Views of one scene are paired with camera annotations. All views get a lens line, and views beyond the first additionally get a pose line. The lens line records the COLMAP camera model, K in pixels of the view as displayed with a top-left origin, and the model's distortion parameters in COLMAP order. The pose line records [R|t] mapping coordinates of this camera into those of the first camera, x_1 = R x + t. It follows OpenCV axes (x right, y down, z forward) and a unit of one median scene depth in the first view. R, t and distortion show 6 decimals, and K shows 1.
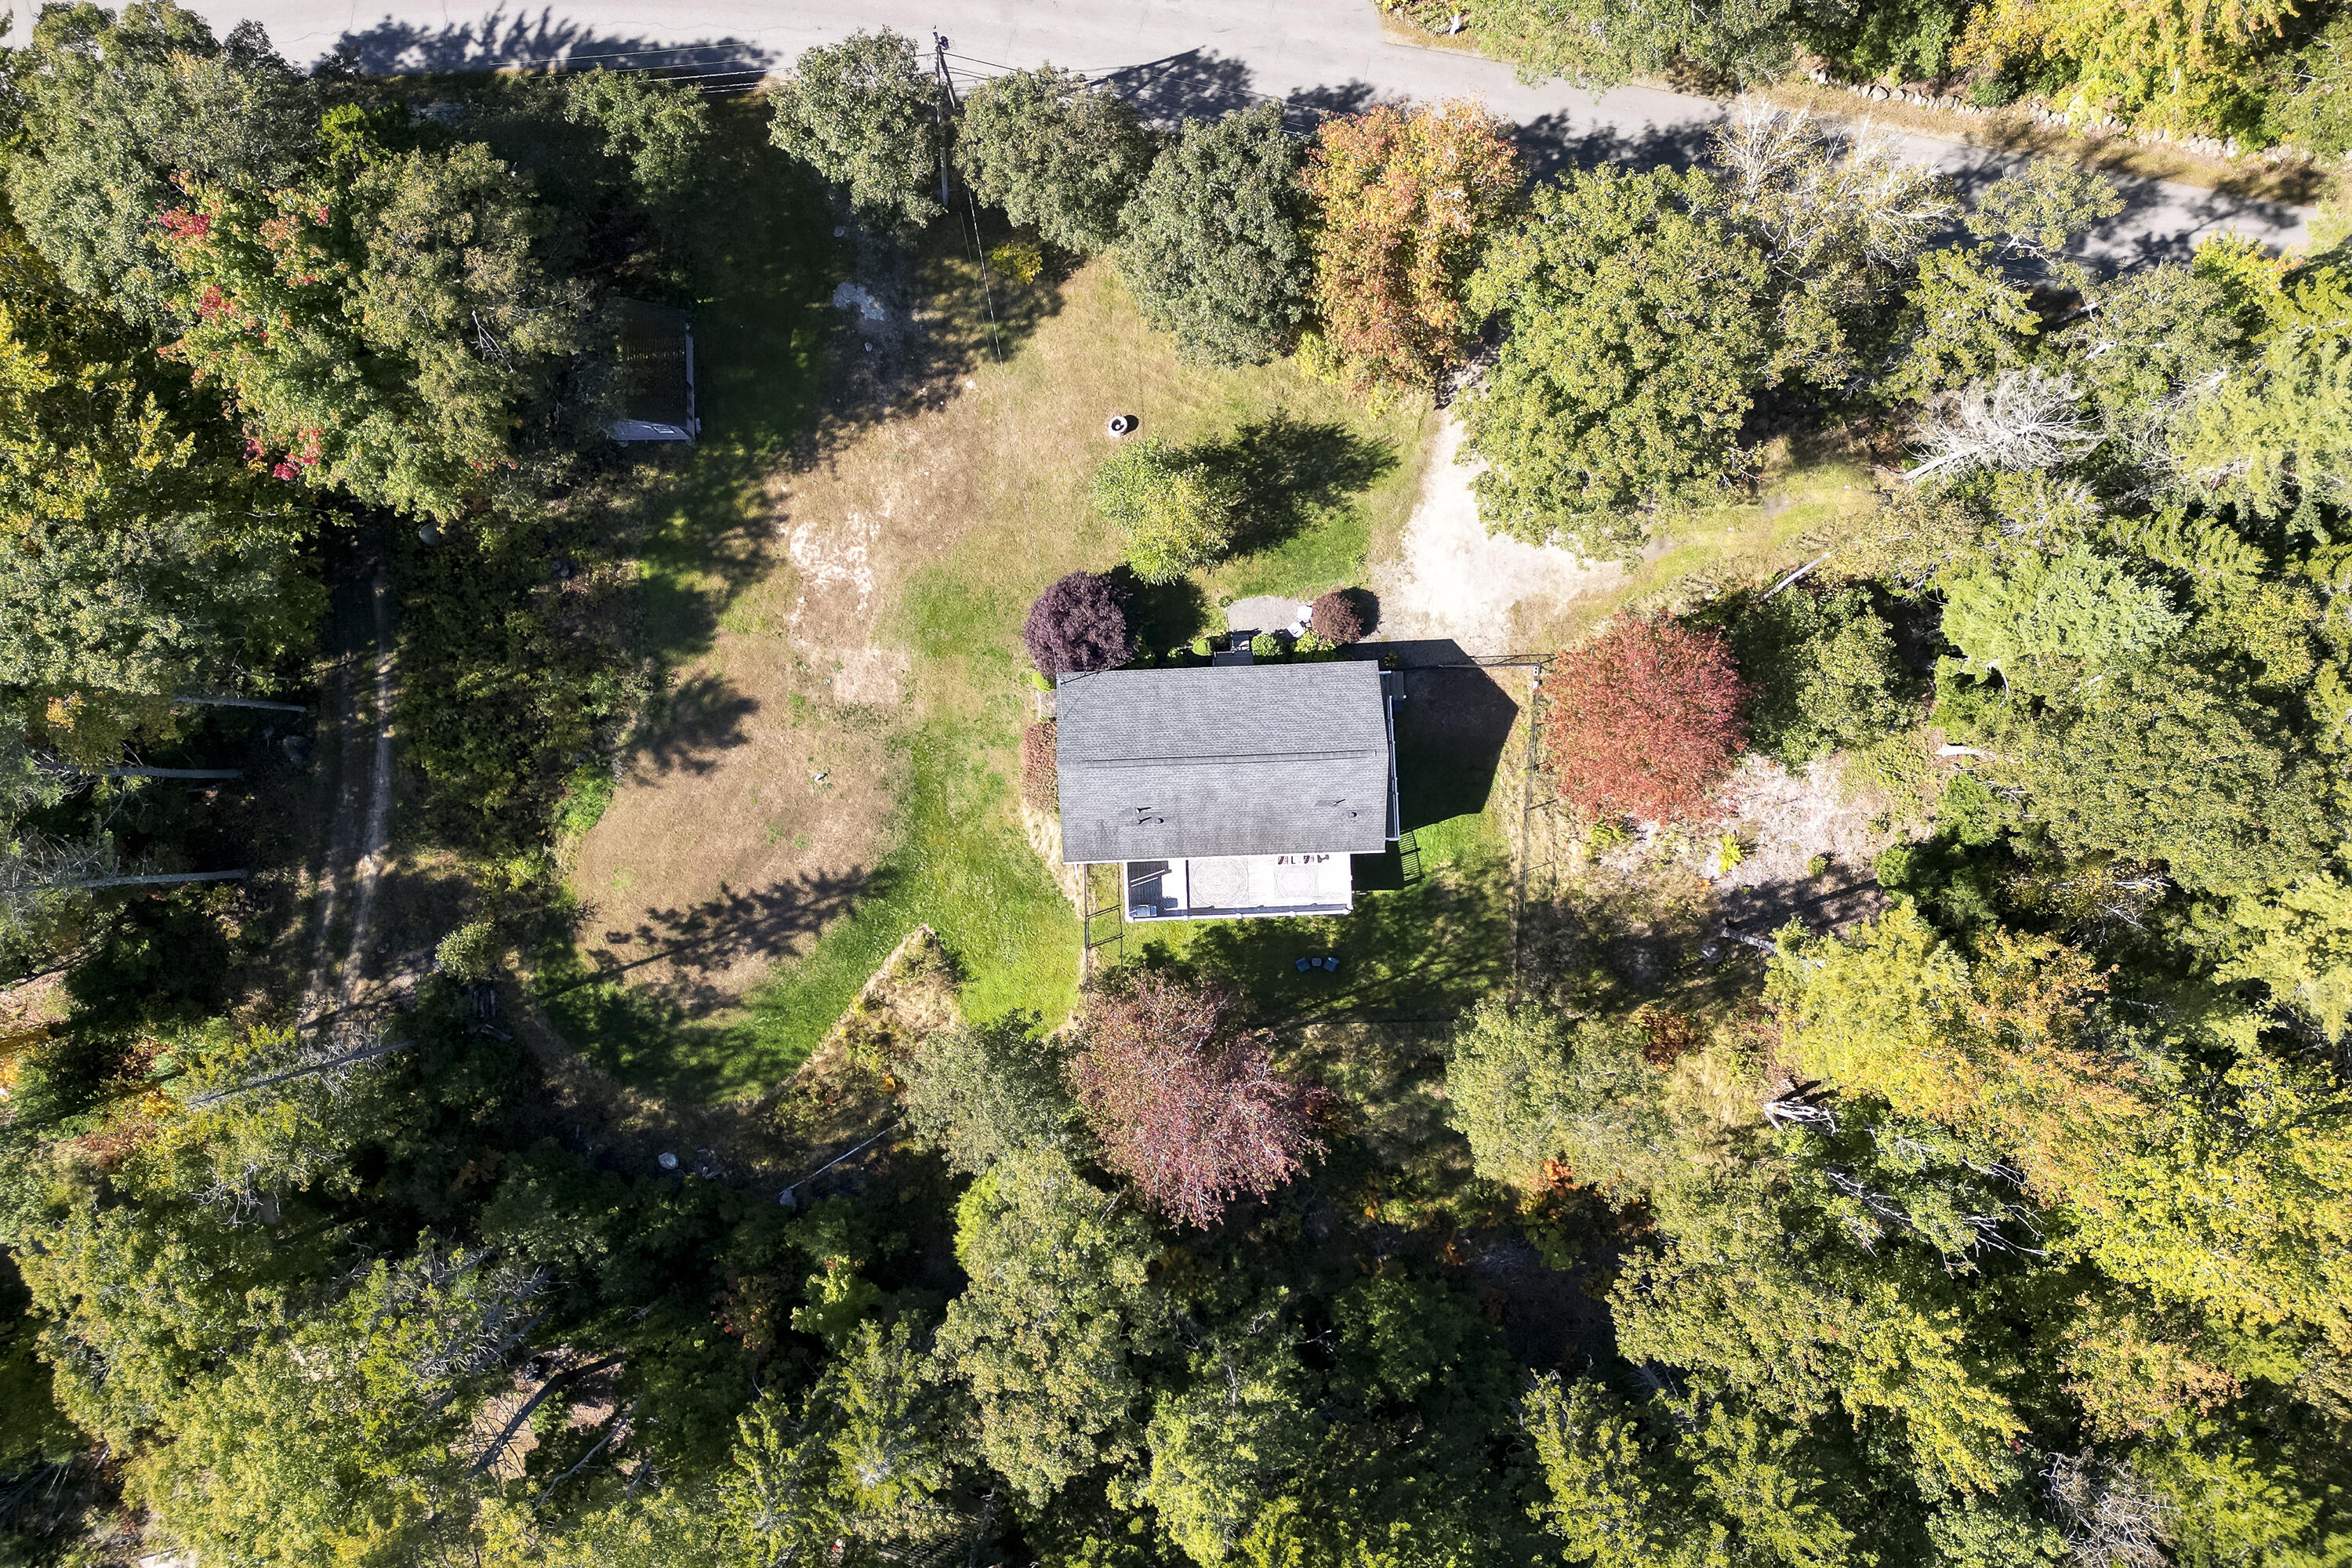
lens RADIAL K [[1690.2, 0, 1175.9], [0, 1690.2, 634.1], [0, 0, 1]] dist [0.058964, -0.083669]
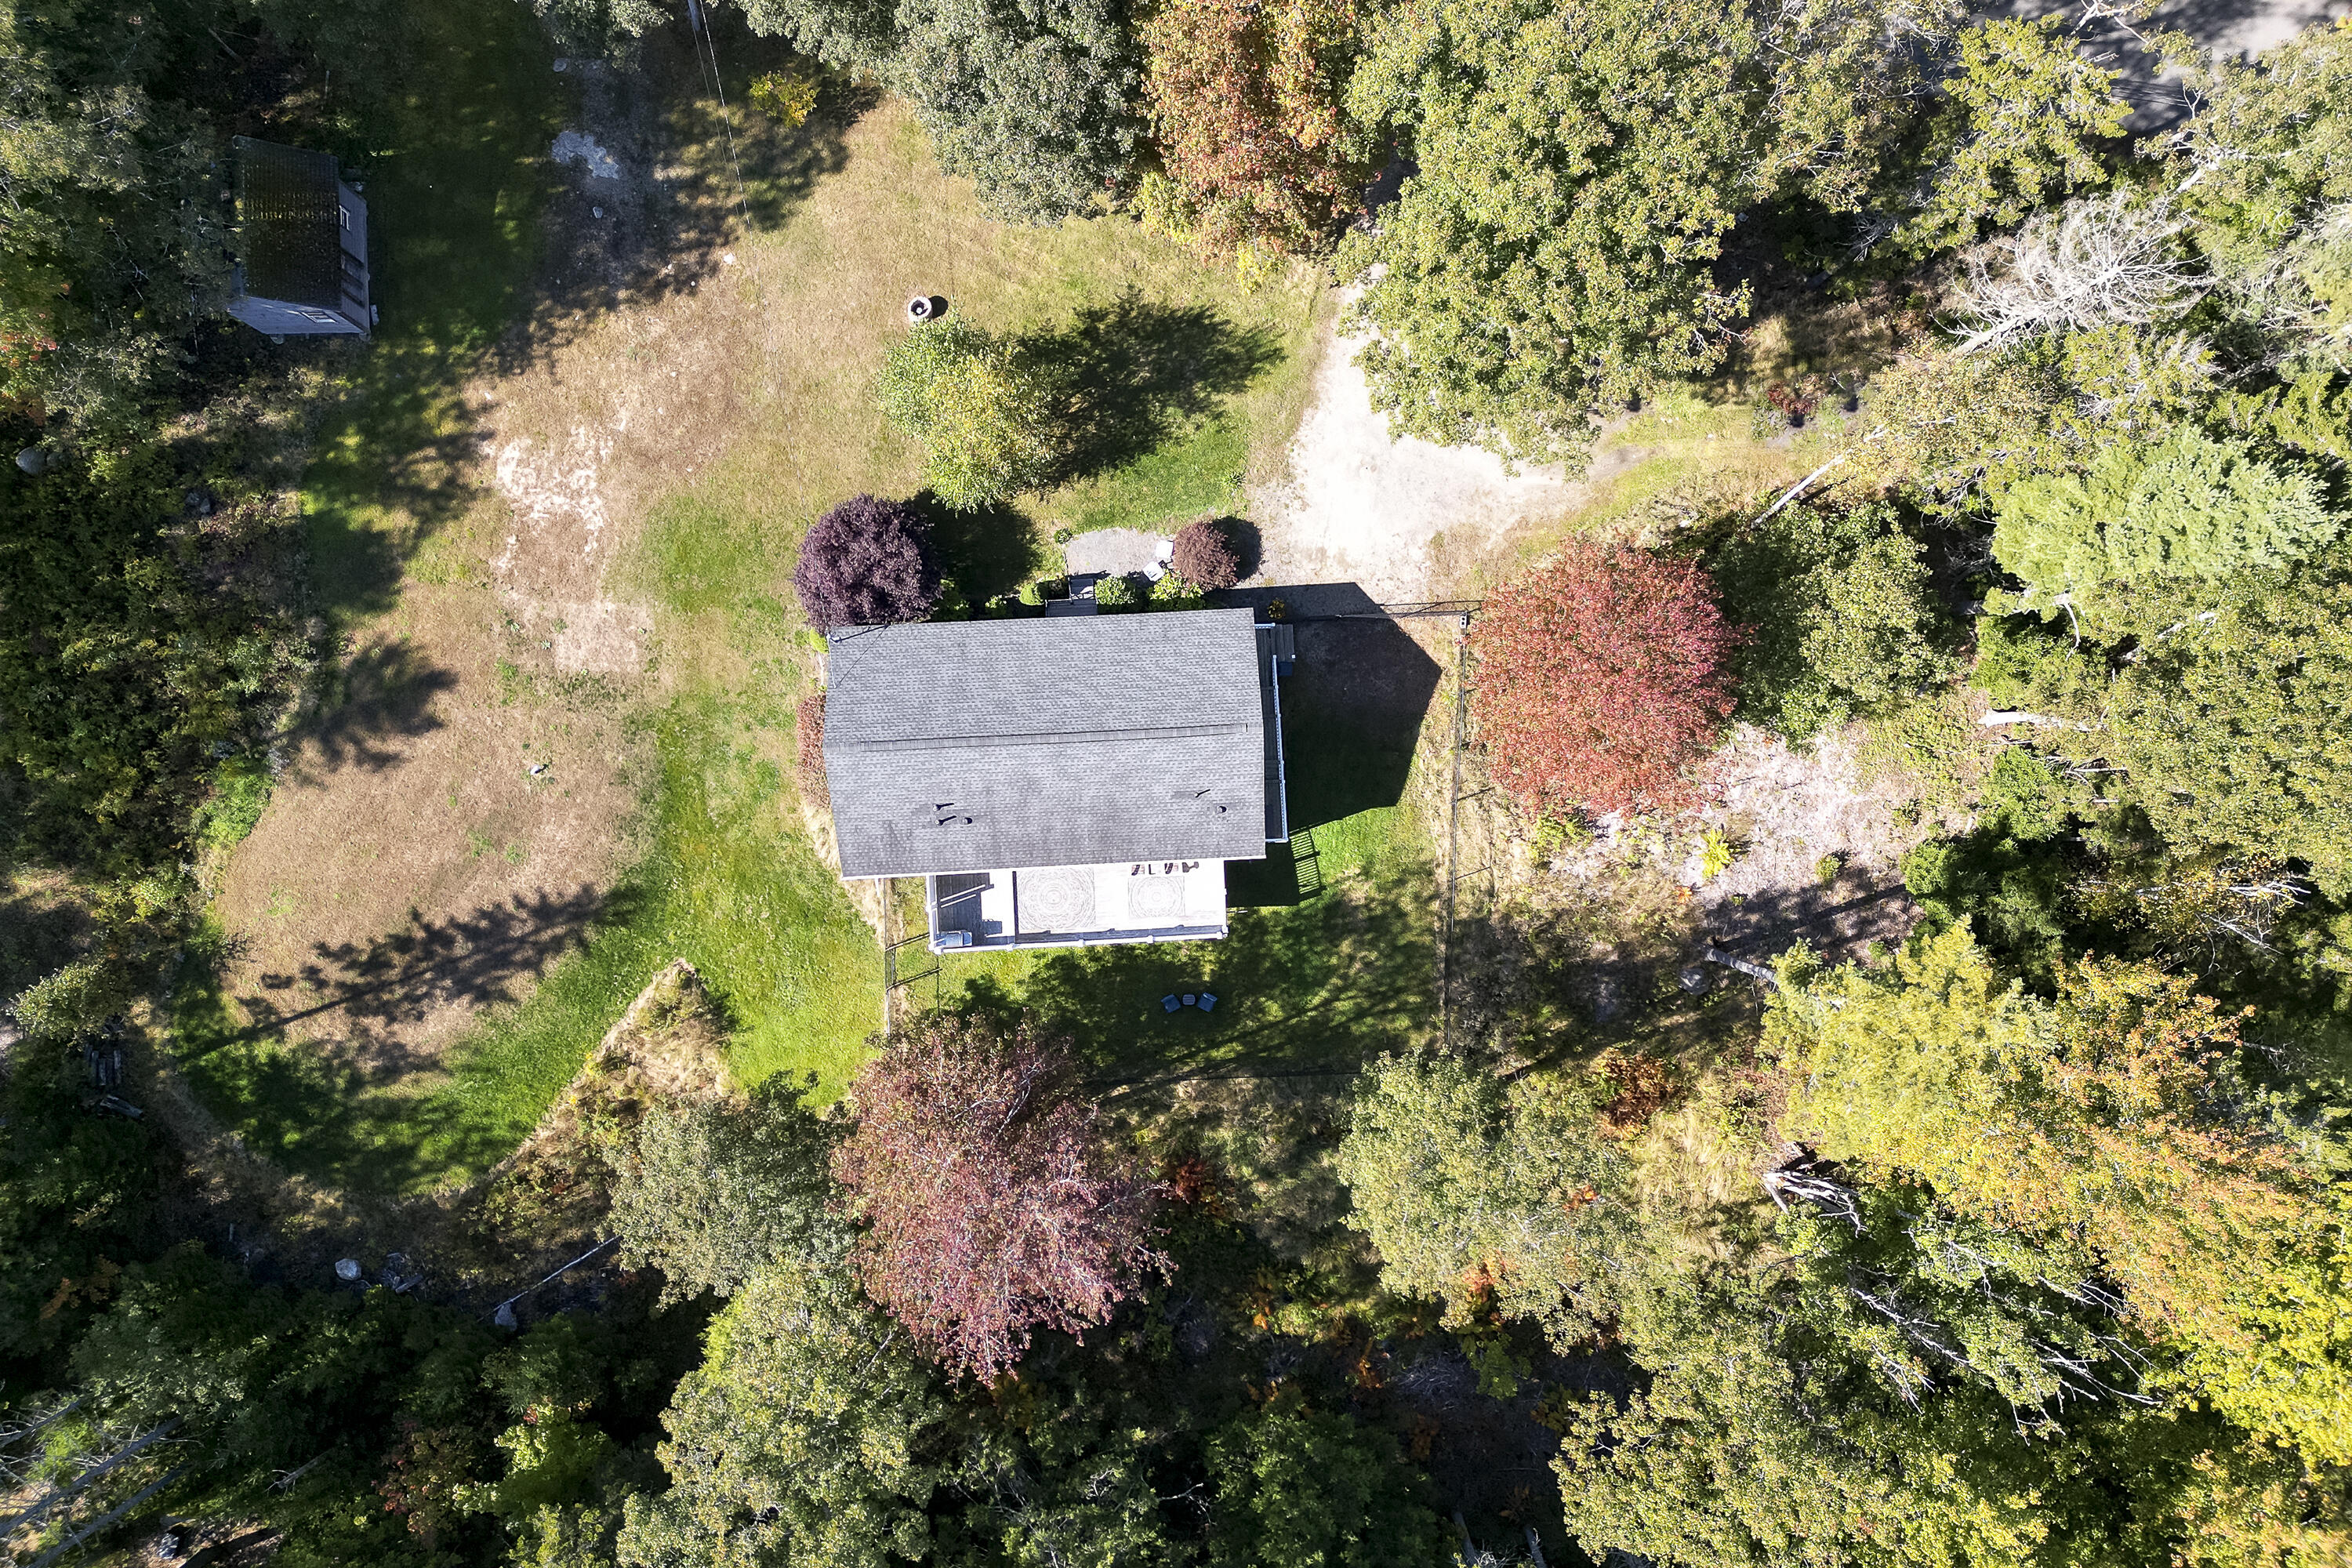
lens RADIAL K [[1700.0, 0, 1178.7], [0, 1700.0, 630.5], [0, 0, 1]] dist [0.049405, -0.052938]
pose [[0.999926, -0.011180, 0.004697, 0.078692], [0.011195, 0.999932, -0.003225, 0.026904], [-0.004661, 0.003278, 0.999984, 0.222405]]
